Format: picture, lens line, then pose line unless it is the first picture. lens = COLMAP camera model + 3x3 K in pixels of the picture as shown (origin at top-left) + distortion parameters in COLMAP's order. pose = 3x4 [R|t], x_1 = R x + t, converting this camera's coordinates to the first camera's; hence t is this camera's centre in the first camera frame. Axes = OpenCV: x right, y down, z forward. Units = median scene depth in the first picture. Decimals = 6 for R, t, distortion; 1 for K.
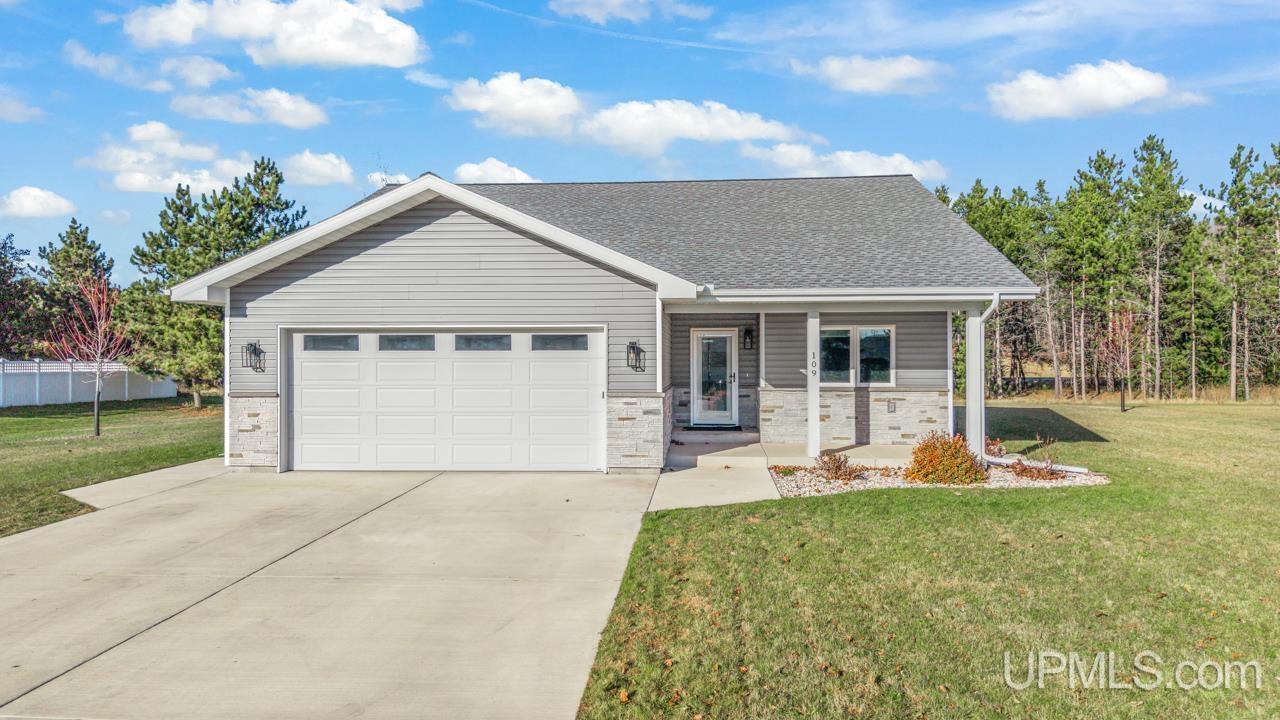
lens RADIAL K [[933.0, 0, 603.3], [0, 933.0, 360.7], [0, 0, 1]] dist [0.066598, 0.004374]
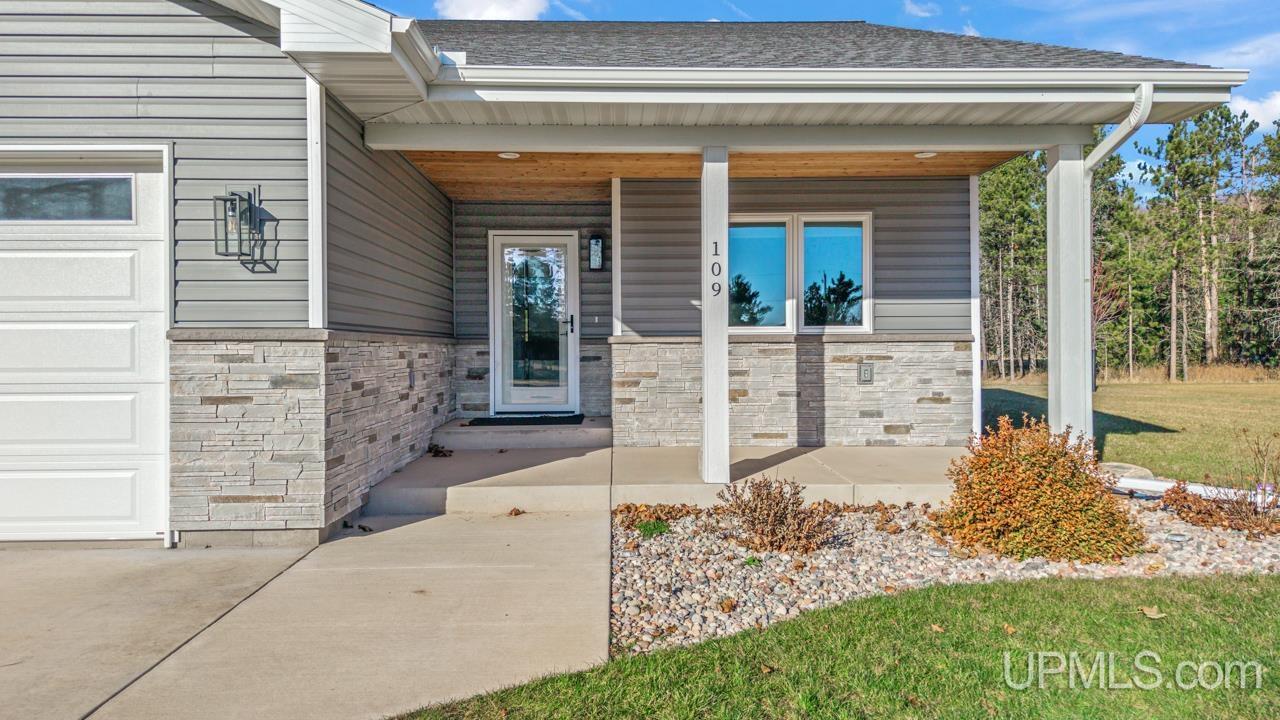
lens RADIAL K [[928.0, 0, 640.0], [0, 928.0, 360.0], [0, 0, 1]] dist [0.119322, -0.001317]
pose [[0.990861, -0.005982, 0.134757, 0.116898], [0.004986, 0.999958, 0.007728, 0.037716], [-0.134797, -0.006985, 0.990849, 0.512142]]
